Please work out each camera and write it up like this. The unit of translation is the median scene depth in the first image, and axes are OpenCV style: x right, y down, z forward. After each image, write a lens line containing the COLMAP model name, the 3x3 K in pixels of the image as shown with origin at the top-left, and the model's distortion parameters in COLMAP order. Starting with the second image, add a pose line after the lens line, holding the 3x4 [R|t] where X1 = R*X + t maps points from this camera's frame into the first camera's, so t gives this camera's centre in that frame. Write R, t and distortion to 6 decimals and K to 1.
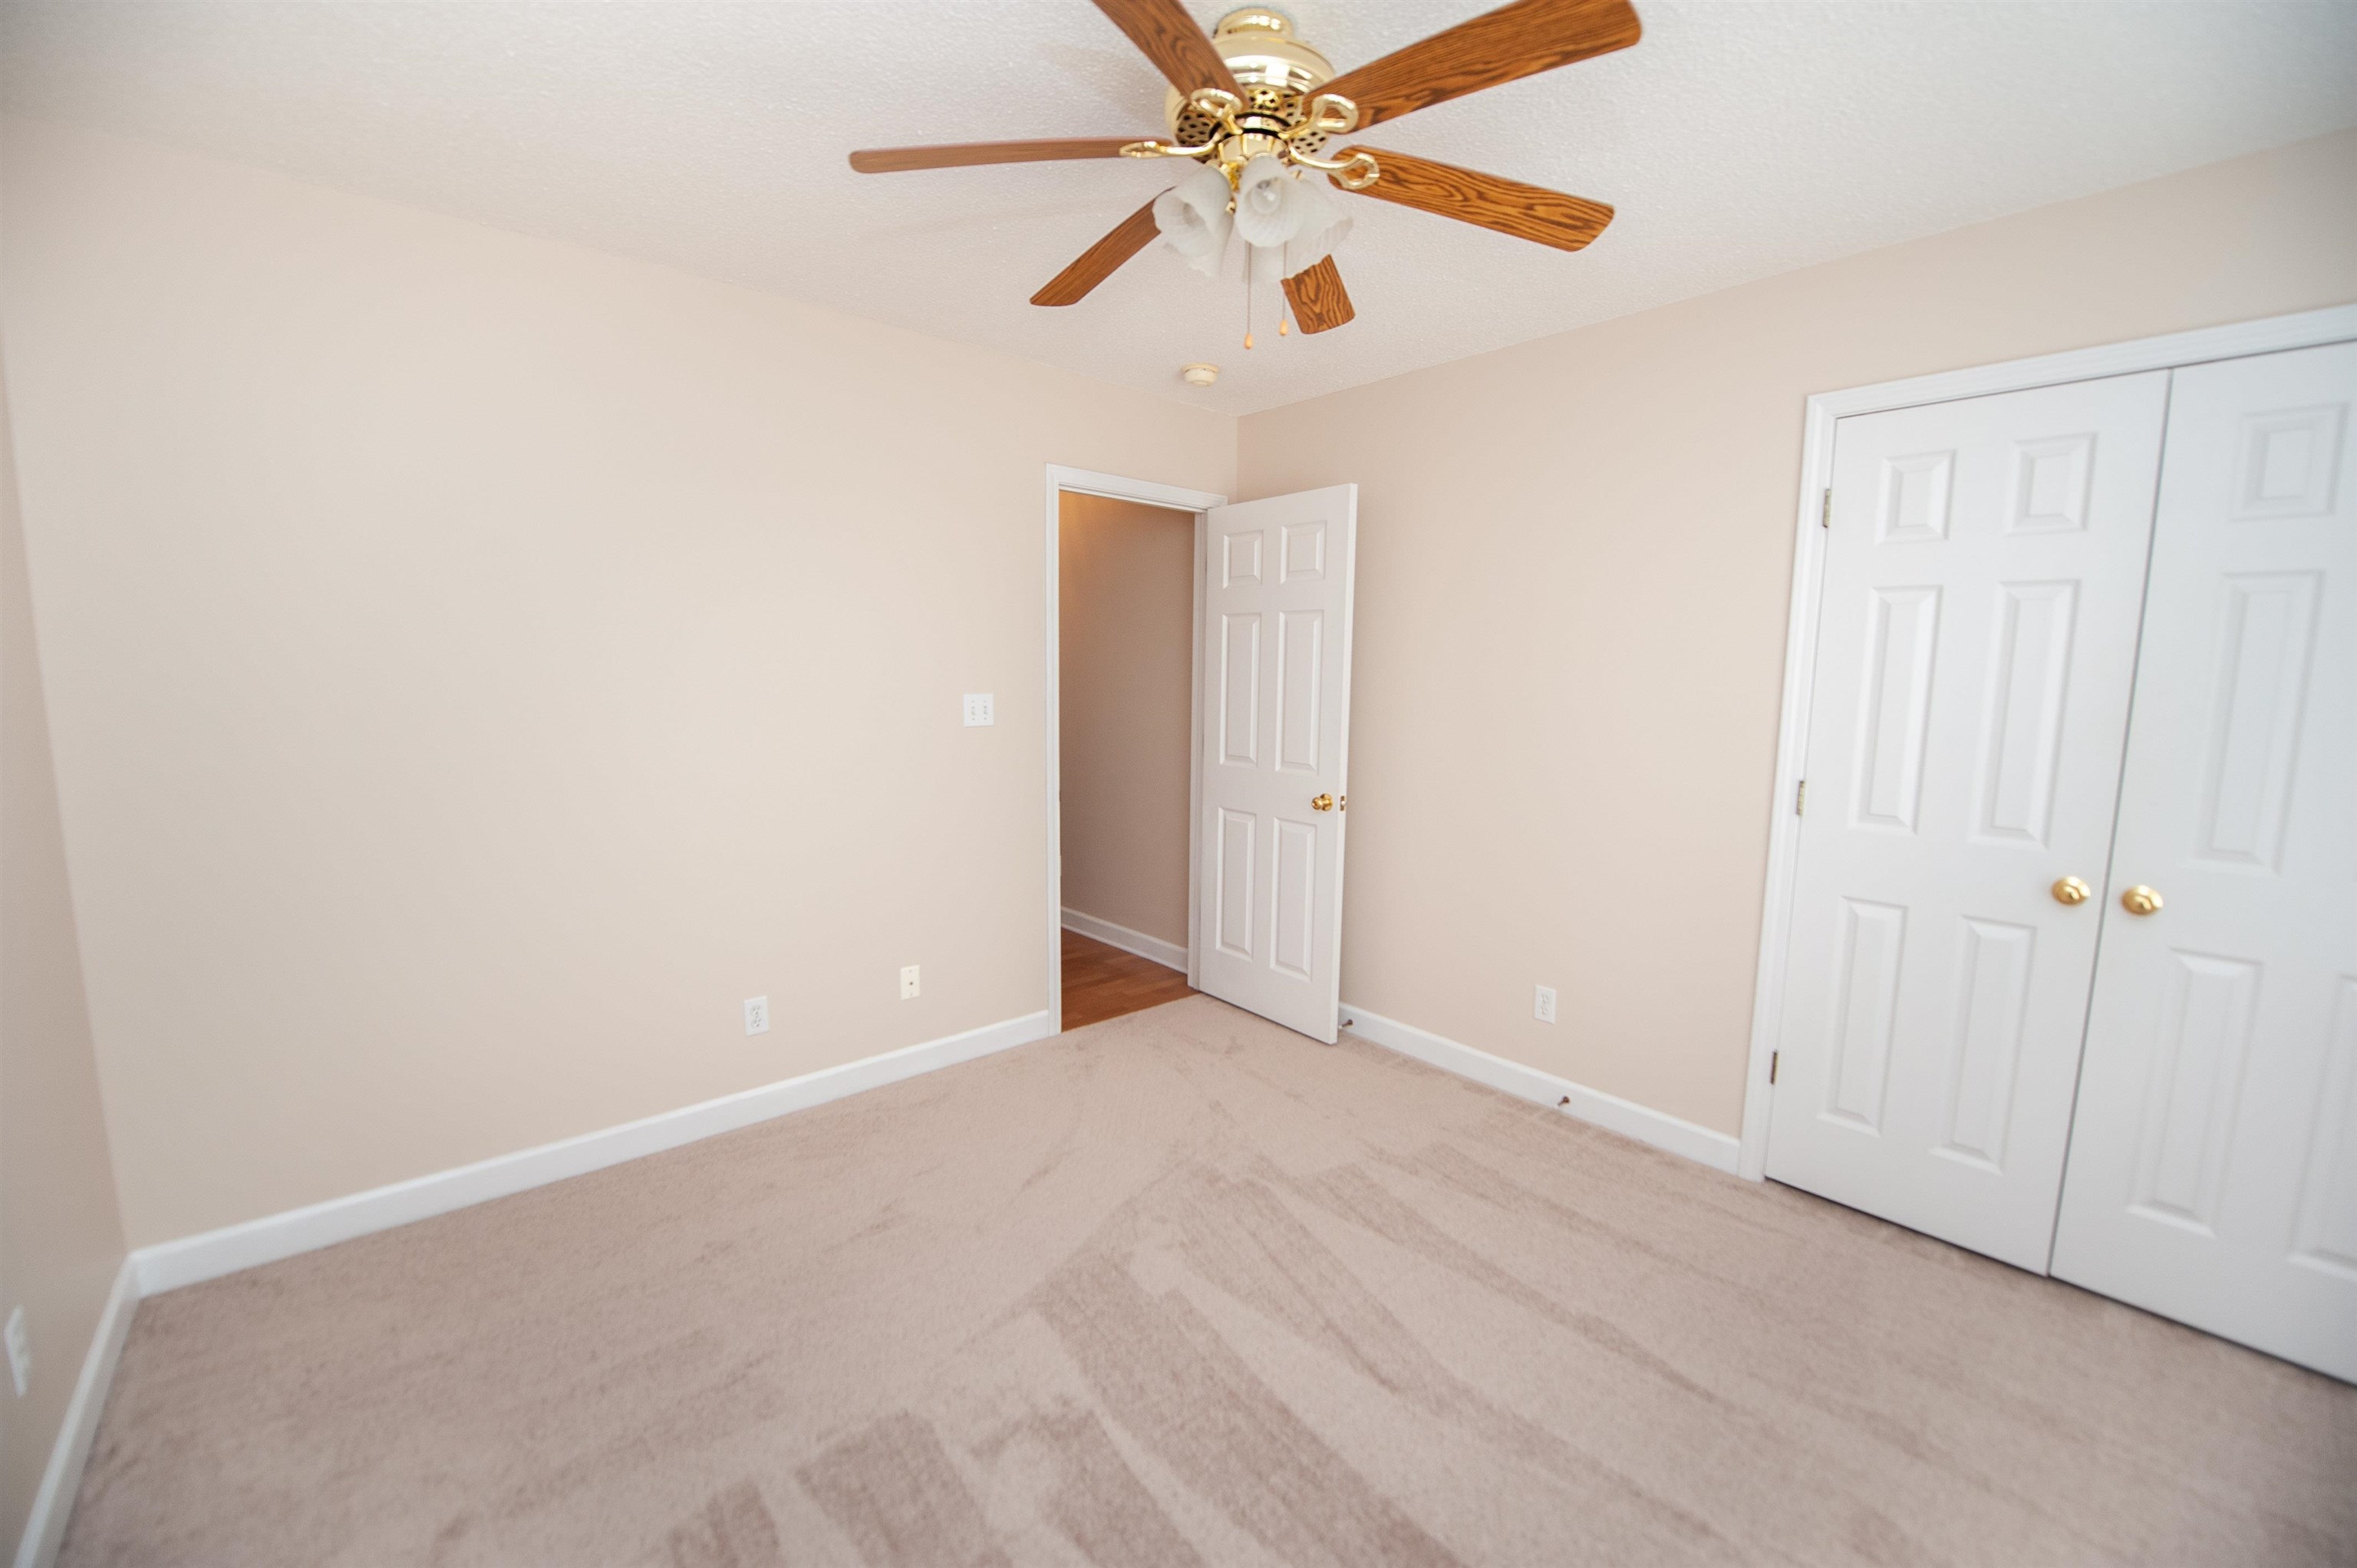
lens RADIAL K [[940.8, 0, 1180.2], [0, 940.8, 791.3], [0, 0, 1]] dist [-0.020955, -0.000542]
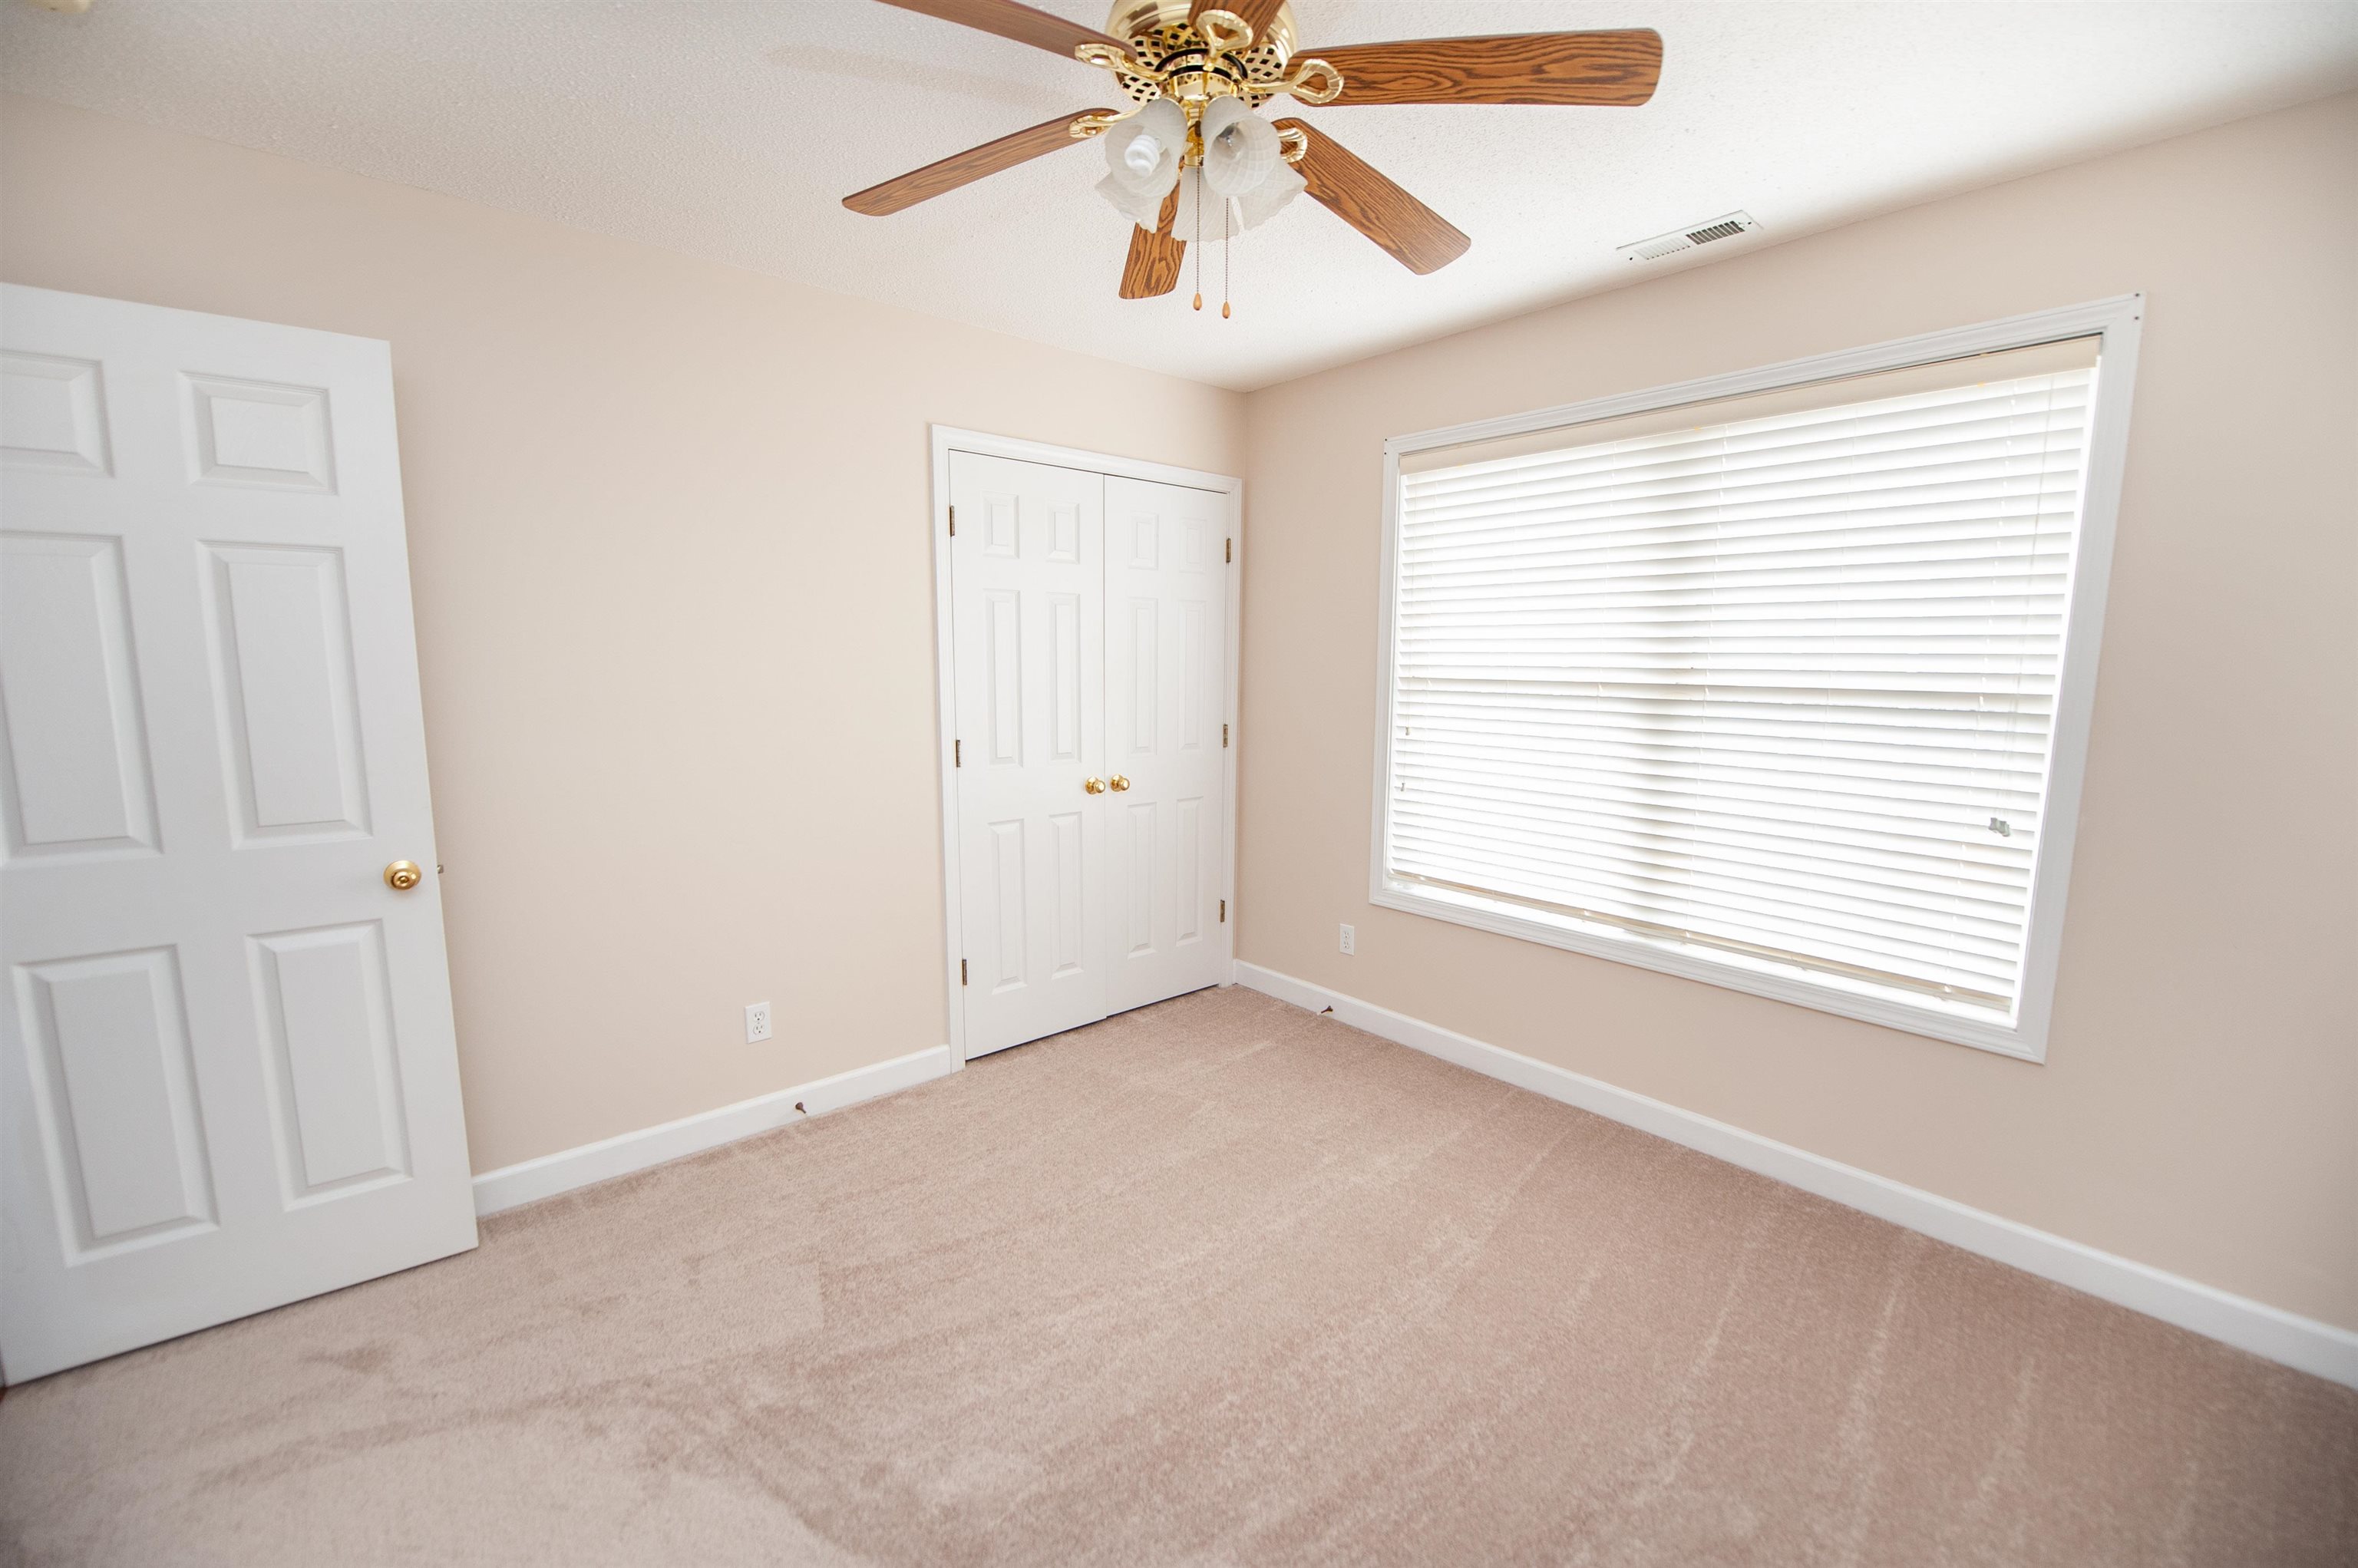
lens RADIAL K [[961.4, 0, 1177.2], [0, 961.4, 790.9], [0, 0, 1]] dist [0.034673, -0.017080]
pose [[0.012114, -0.150634, 0.988515, -0.565950], [0.124267, 0.981151, 0.147989, -0.091020], [-0.992175, 0.121047, 0.030605, 0.620576]]
